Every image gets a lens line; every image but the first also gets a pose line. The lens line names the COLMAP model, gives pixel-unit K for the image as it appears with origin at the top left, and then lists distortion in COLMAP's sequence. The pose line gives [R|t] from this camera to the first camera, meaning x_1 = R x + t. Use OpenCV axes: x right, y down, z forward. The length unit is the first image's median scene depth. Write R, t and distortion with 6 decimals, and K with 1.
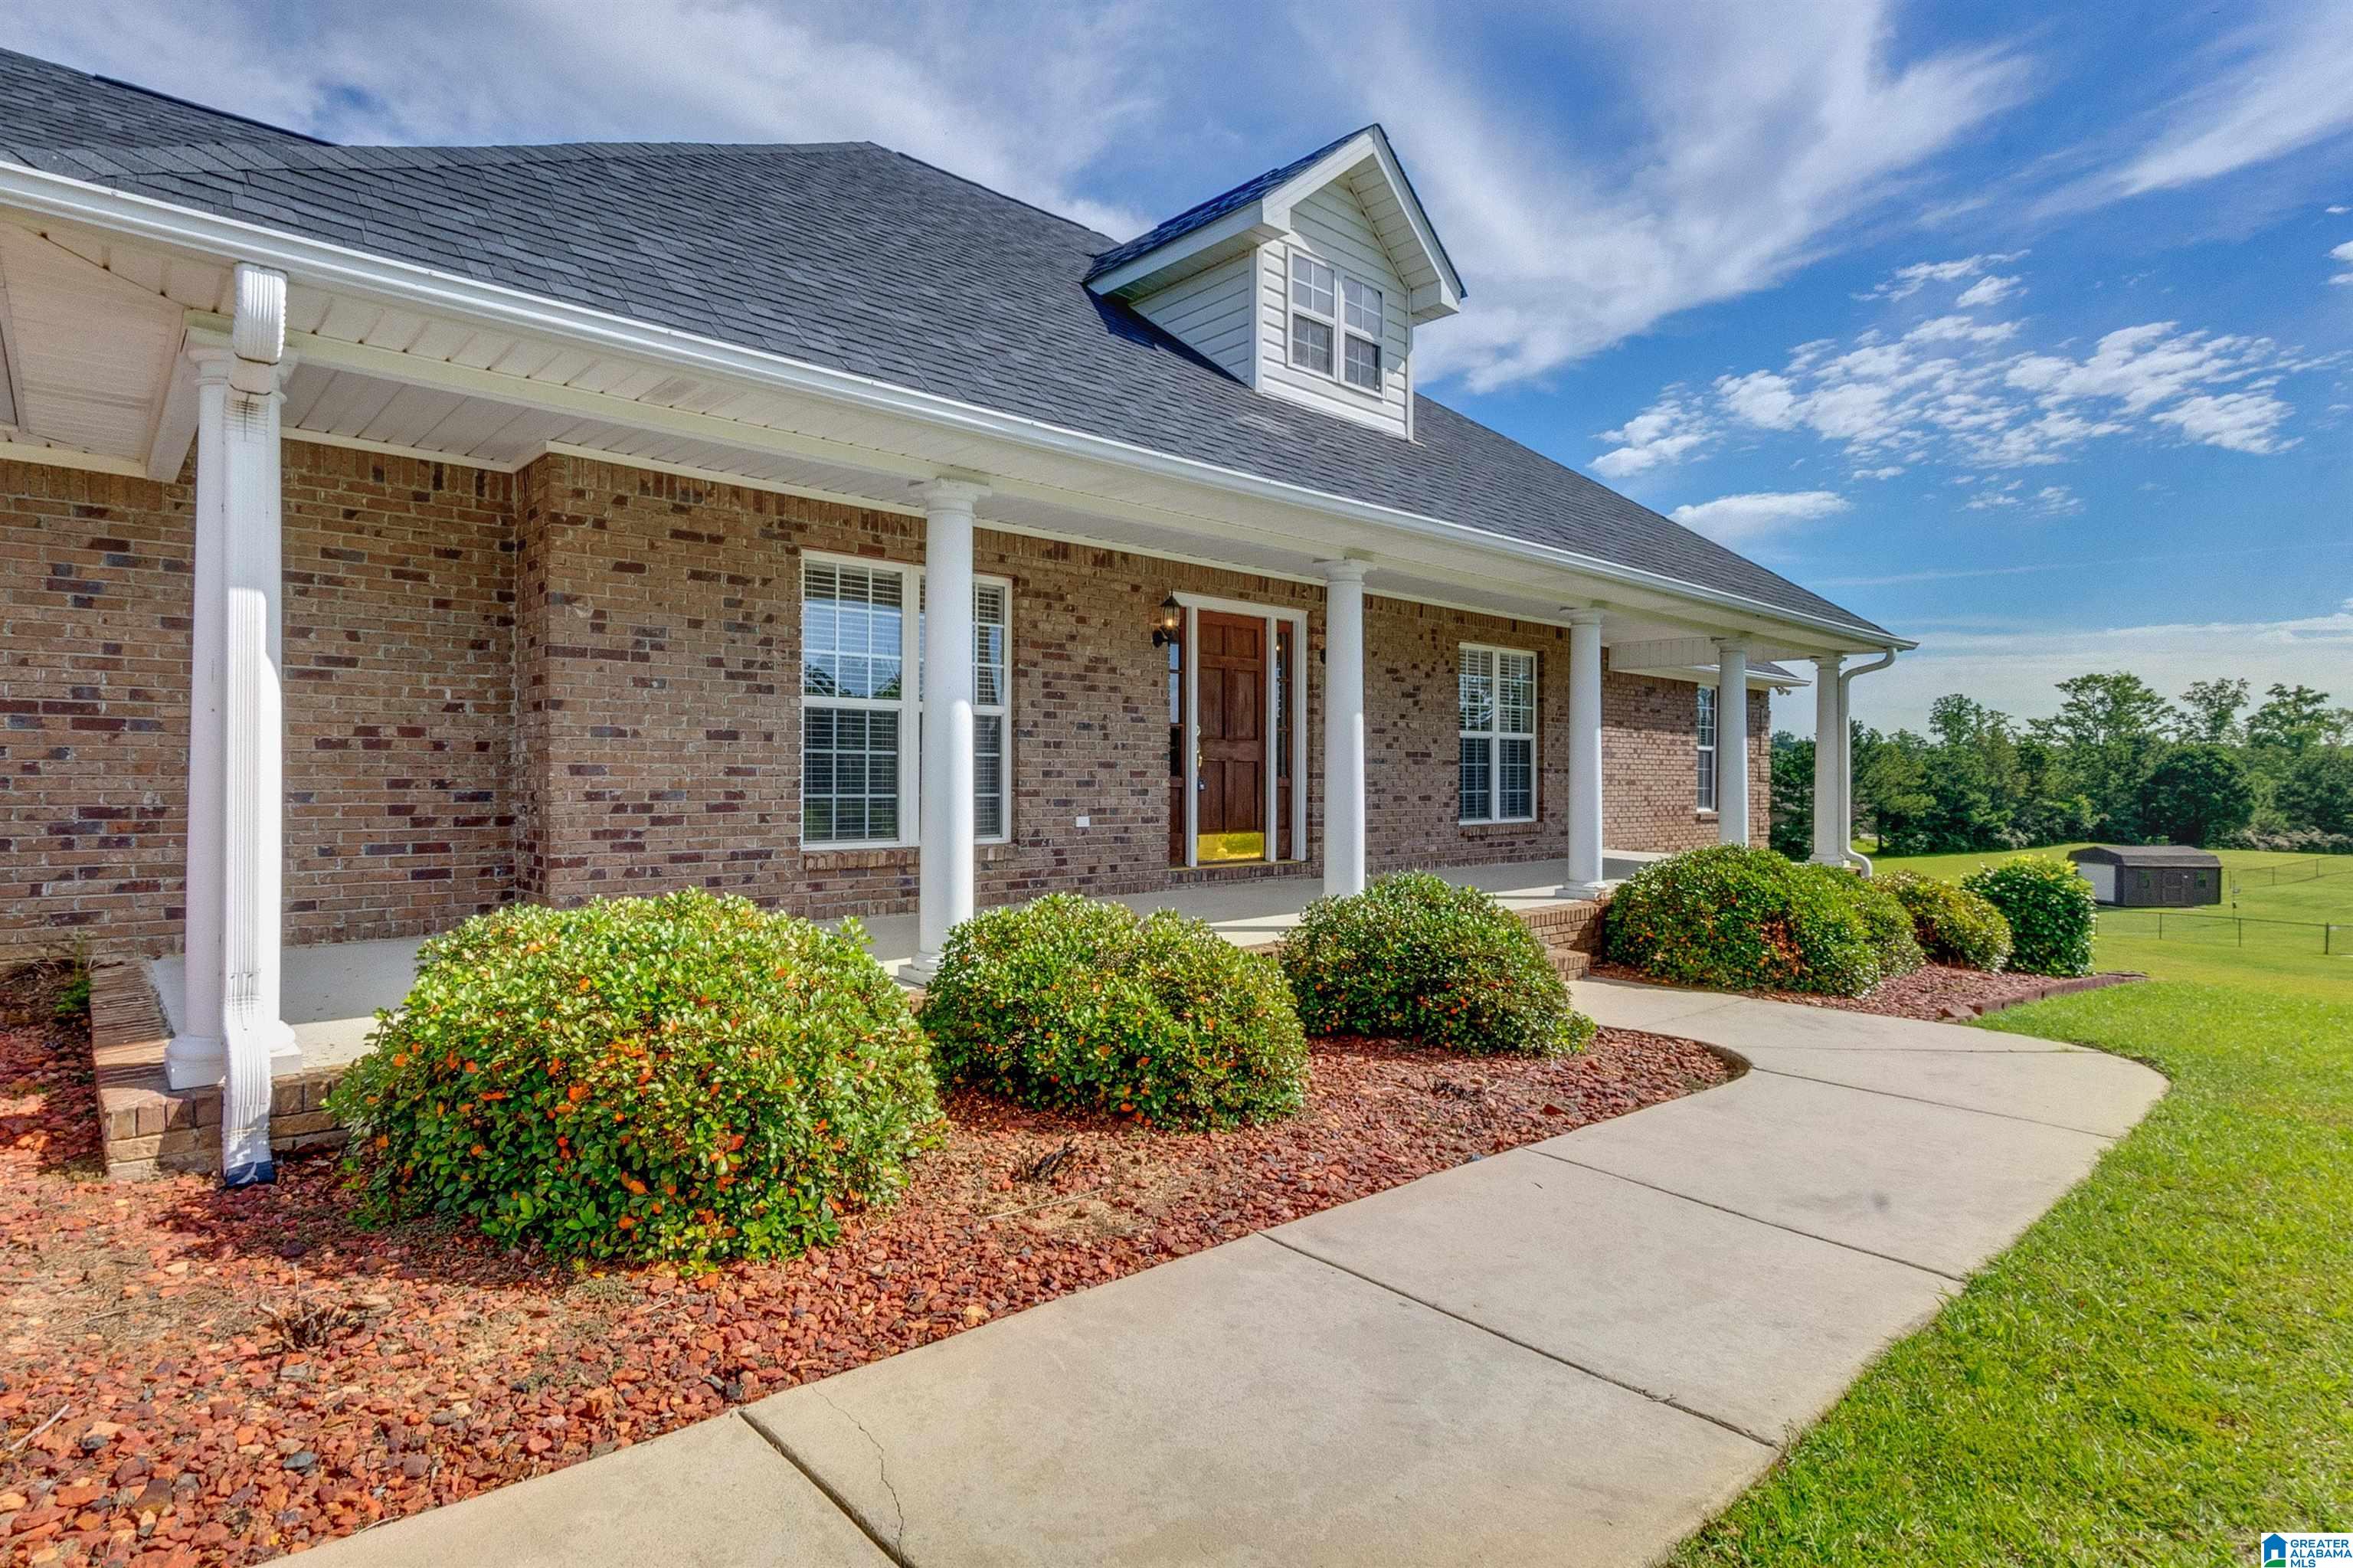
lens RADIAL K [[1143.9, 0, 1073.1], [0, 1143.9, 774.1], [0, 0, 1]] dist [-0.002095, 0.001516]
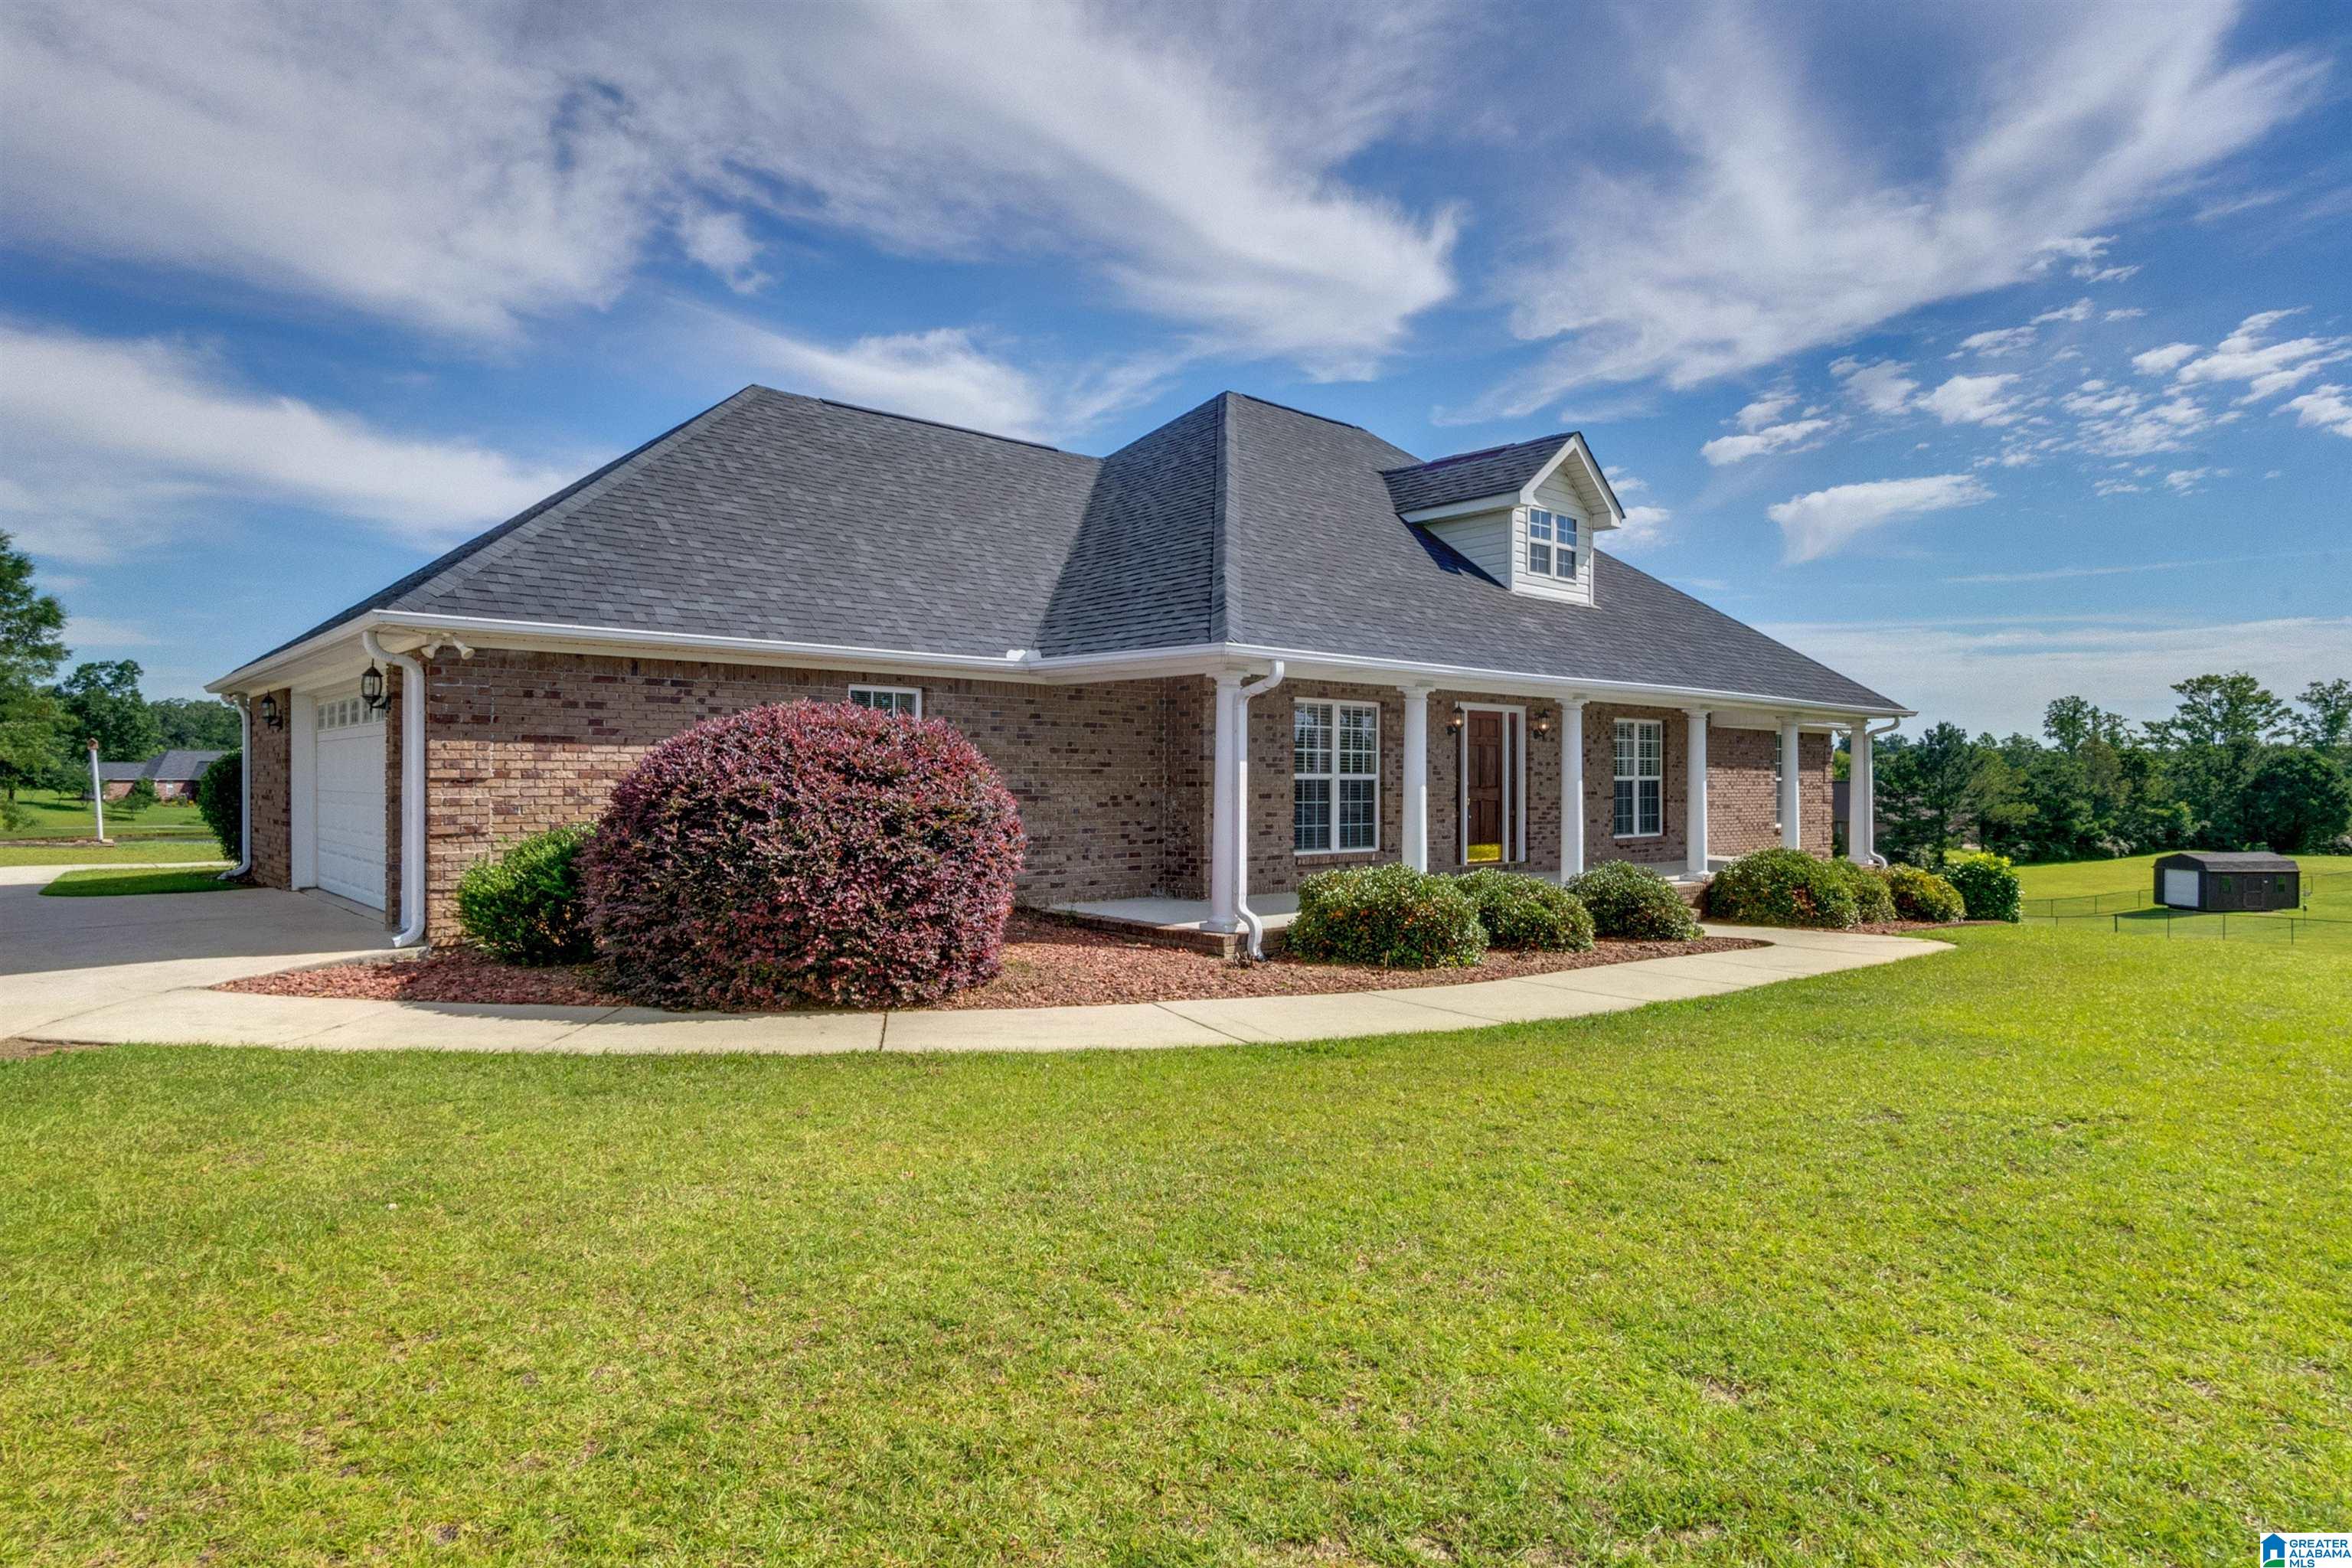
lens RADIAL K [[1251.0, 0, 1178.1], [0, 1251.0, 806.2], [0, 0, 1]] dist [0.013605, -0.003049]
pose [[0.999314, -0.009788, 0.035729, -0.438467], [0.009250, 0.999841, 0.015214, -0.041959], [-0.035872, -0.014873, 0.999246, -0.938324]]
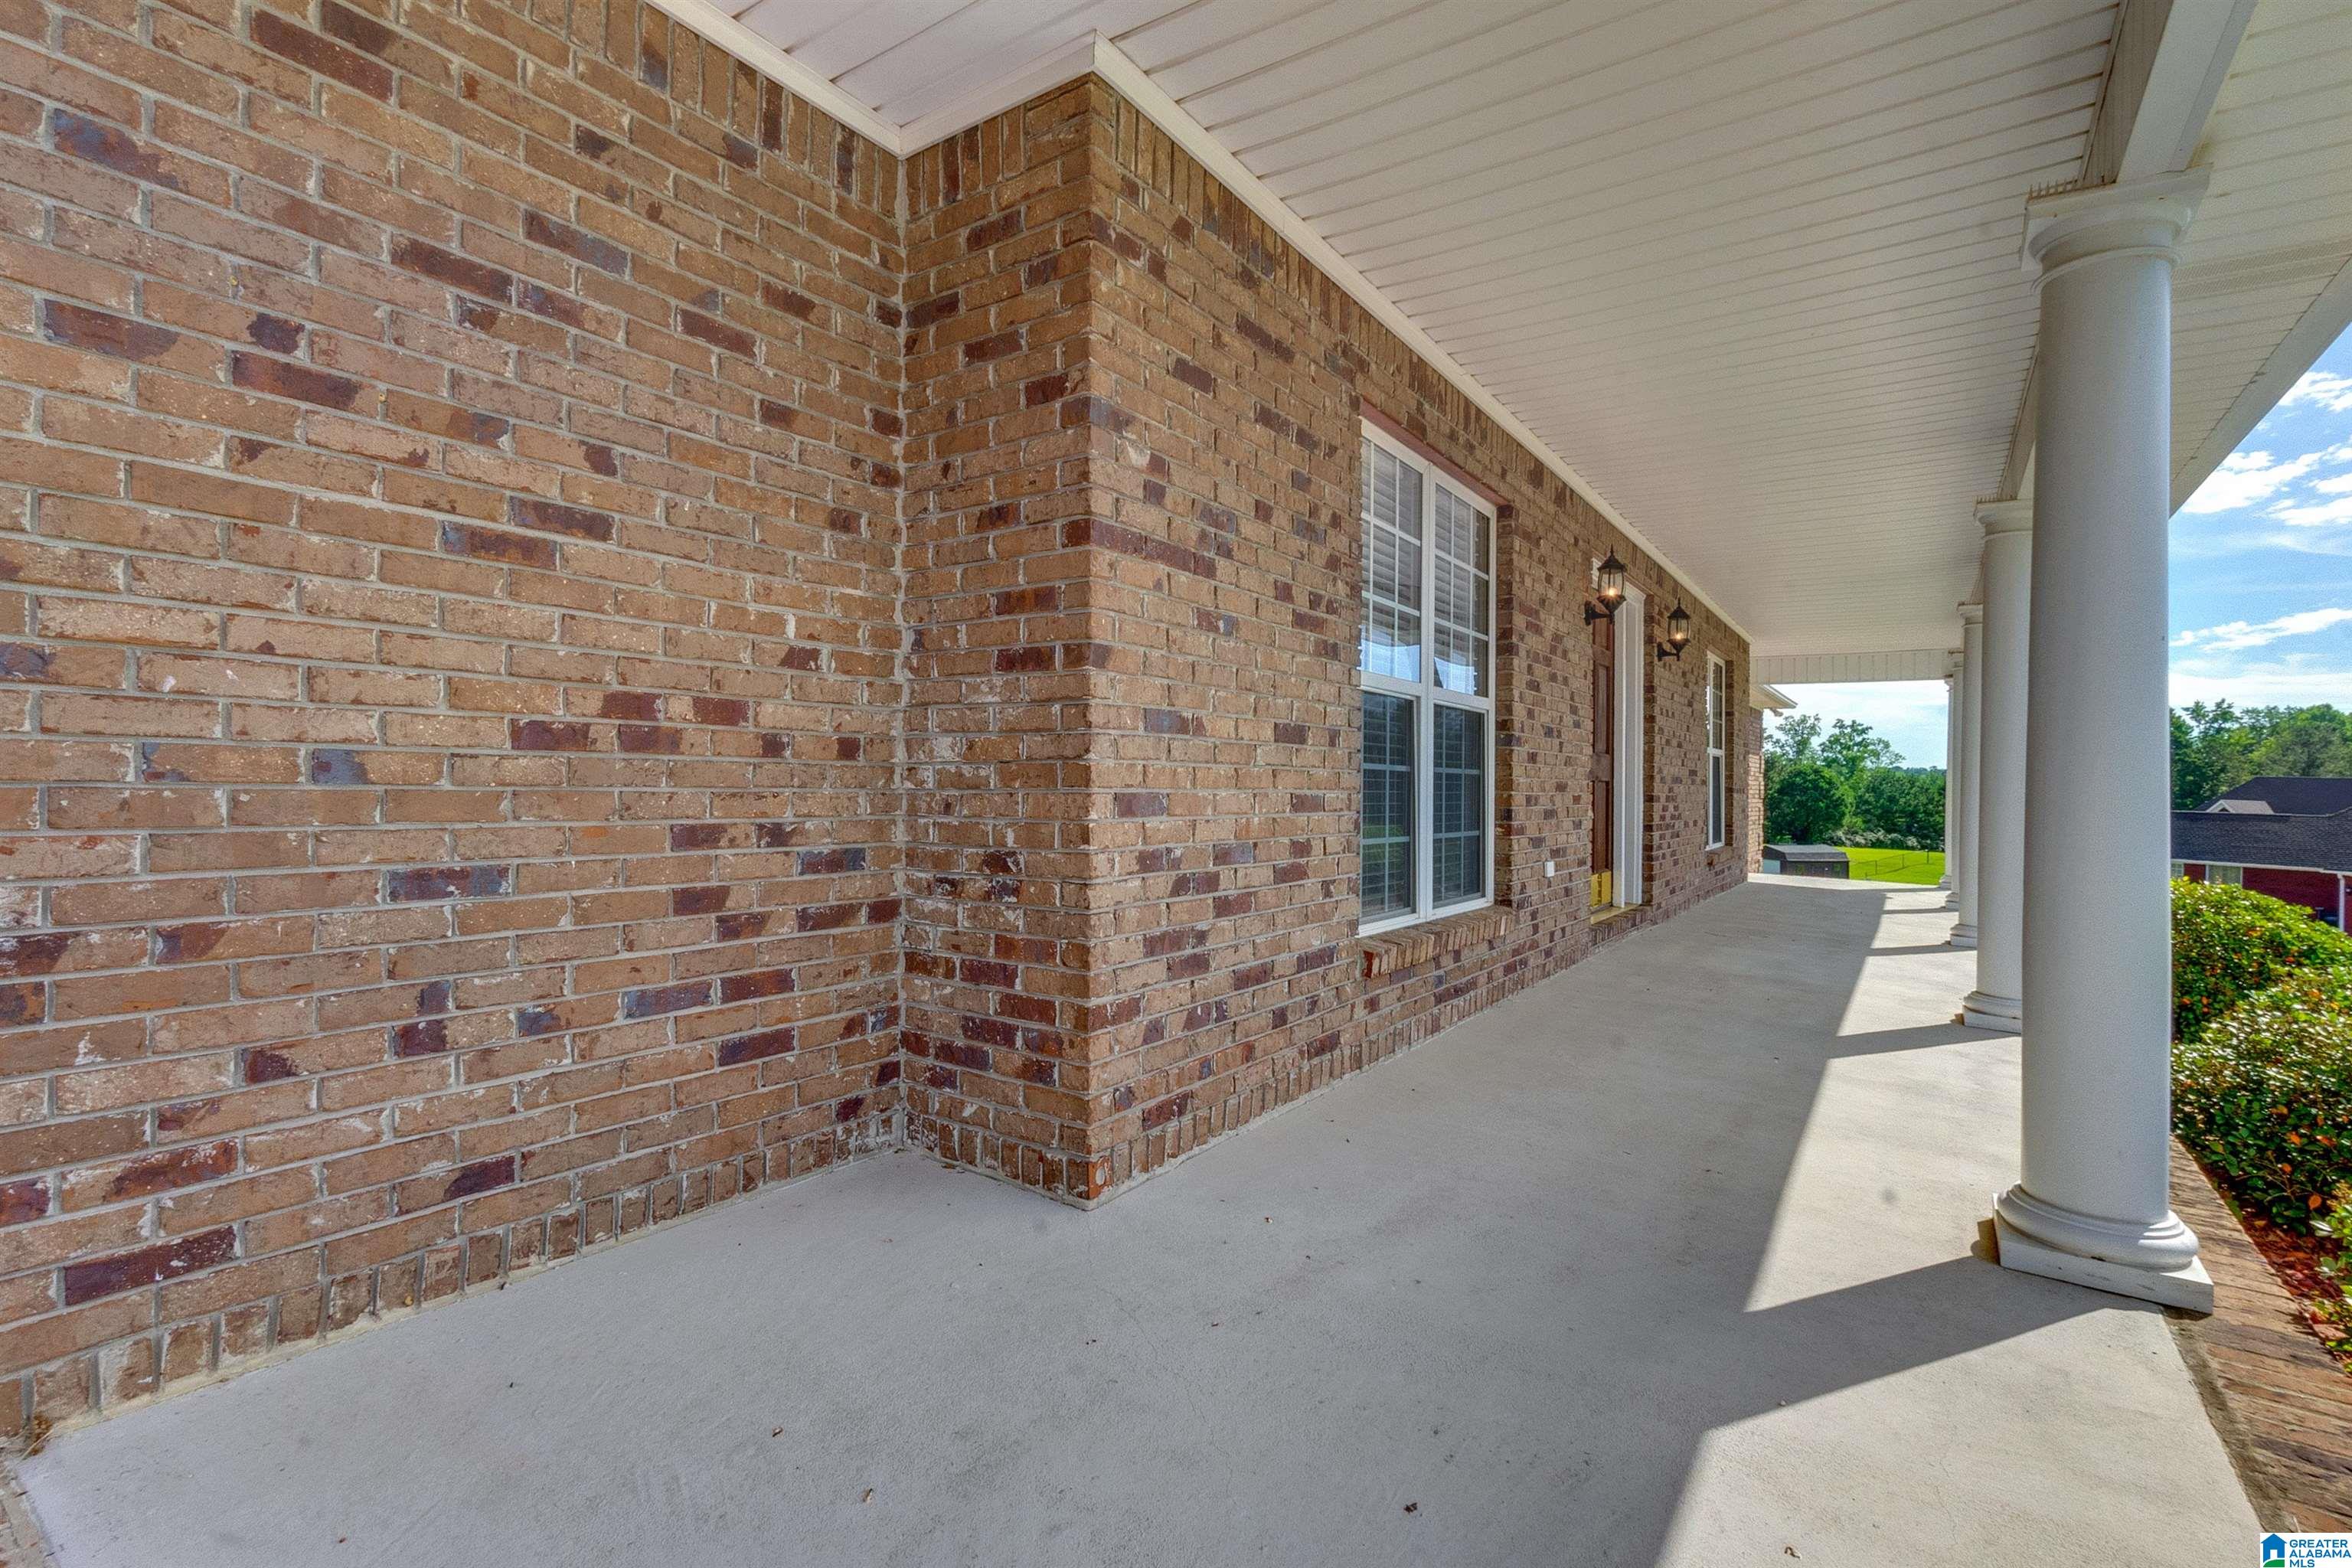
lens RADIAL K [[1048.7, 0, 1136.8], [0, 1048.7, 789.6], [0, 0, 1]] dist [0.000473, -0.000023]
pose [[0.971893, 0.005788, 0.235352, -0.401243], [-0.007735, 0.999943, 0.007350, -0.009504], [-0.235296, -0.008964, 0.971882, 0.456460]]
